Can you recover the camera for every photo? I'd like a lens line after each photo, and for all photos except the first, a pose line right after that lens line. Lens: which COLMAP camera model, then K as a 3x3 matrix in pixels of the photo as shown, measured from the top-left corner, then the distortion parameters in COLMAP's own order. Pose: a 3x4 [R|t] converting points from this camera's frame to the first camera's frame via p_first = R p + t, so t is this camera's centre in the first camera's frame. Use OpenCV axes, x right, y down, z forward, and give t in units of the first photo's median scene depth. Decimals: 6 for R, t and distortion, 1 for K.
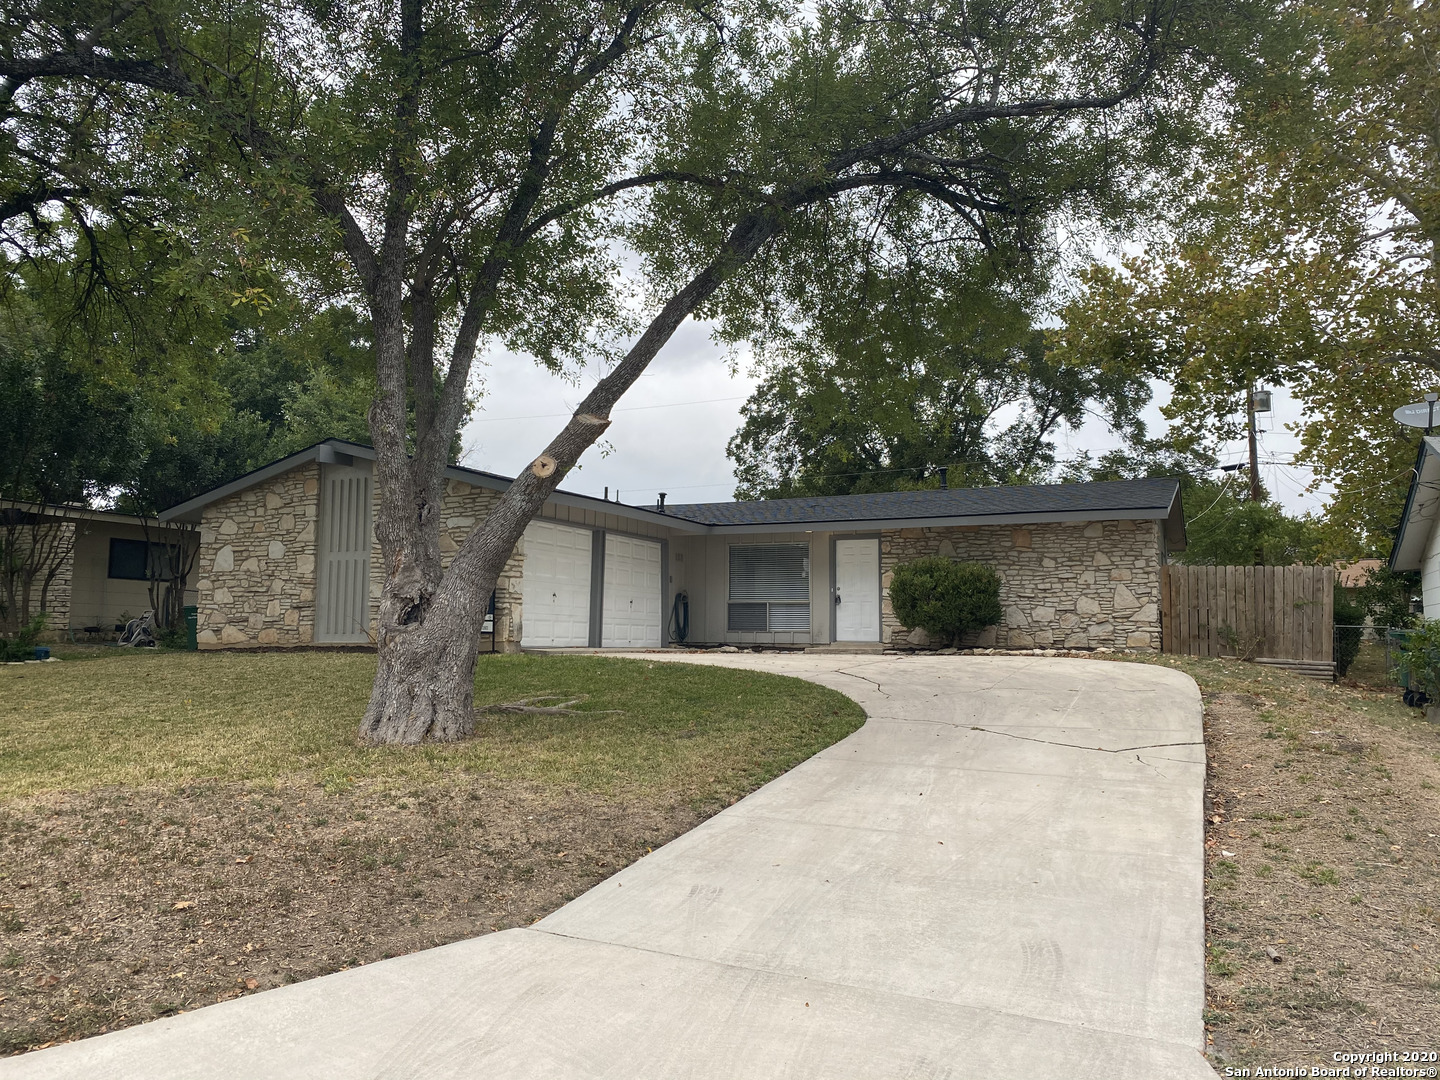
lens RADIAL K [[1121.5, 0, 720.0], [0, 1121.5, 540.0], [0, 0, 1]] dist [0.067655, -0.000430]
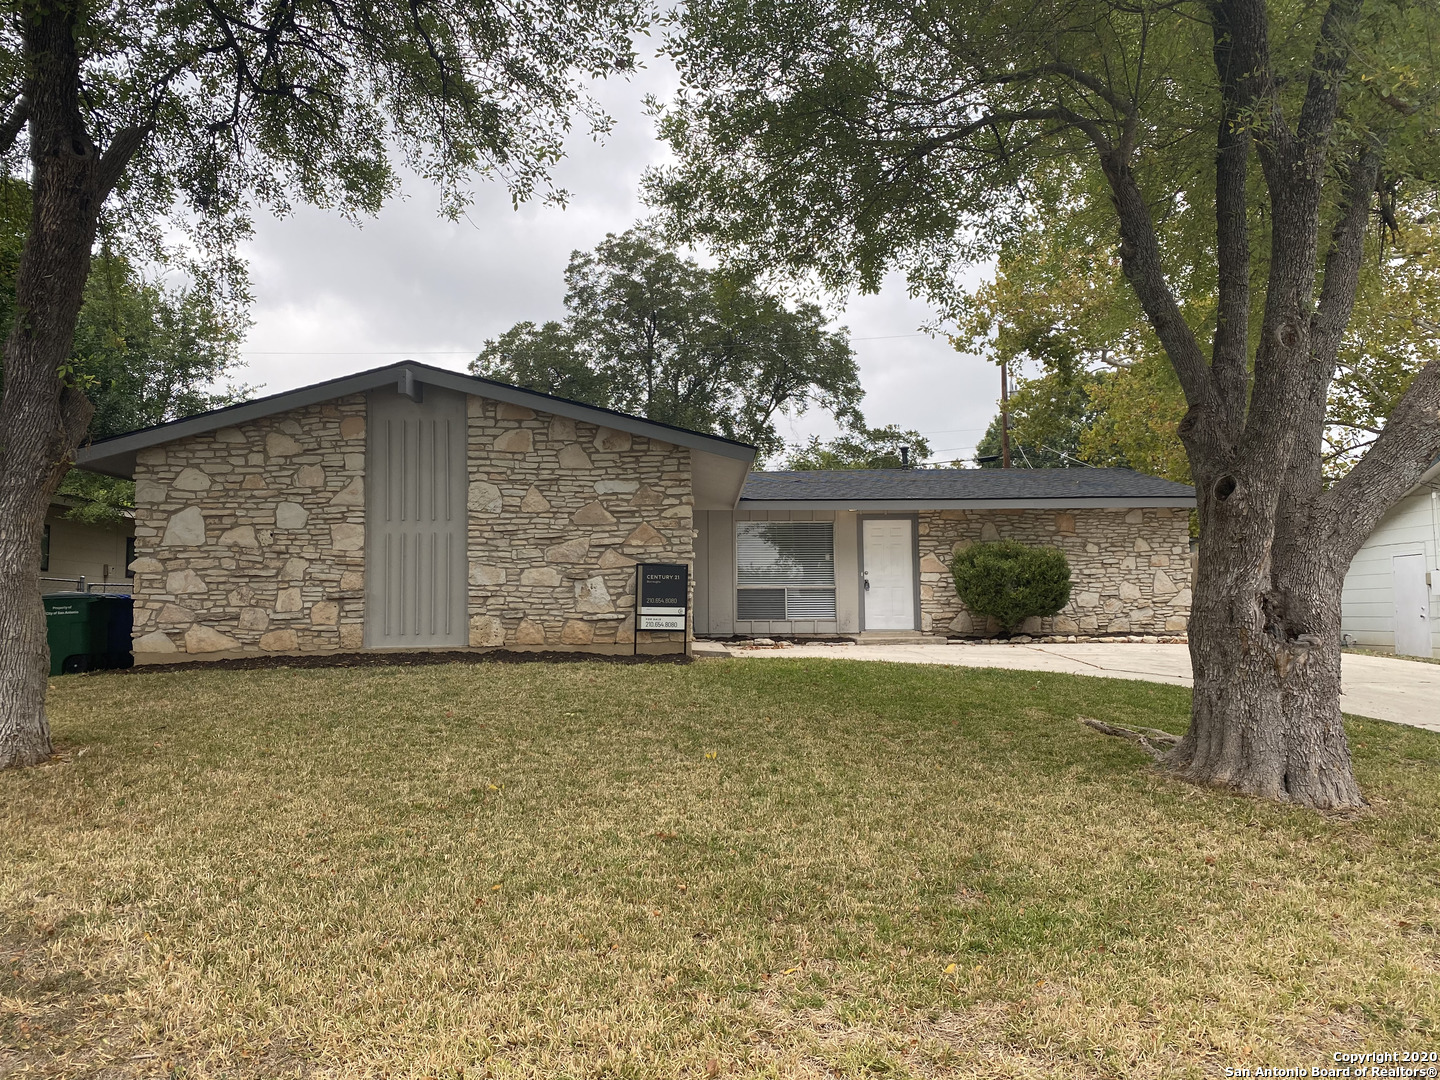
lens RADIAL K [[1121.5, 0, 720.0], [0, 1121.5, 540.0], [0, 0, 1]] dist [0.067655, -0.000430]
pose [[0.892439, 0.015610, 0.450898, -0.460399], [-0.025141, 0.999569, 0.015156, 0.006239], [-0.450468, -0.024862, 0.892447, 0.258929]]
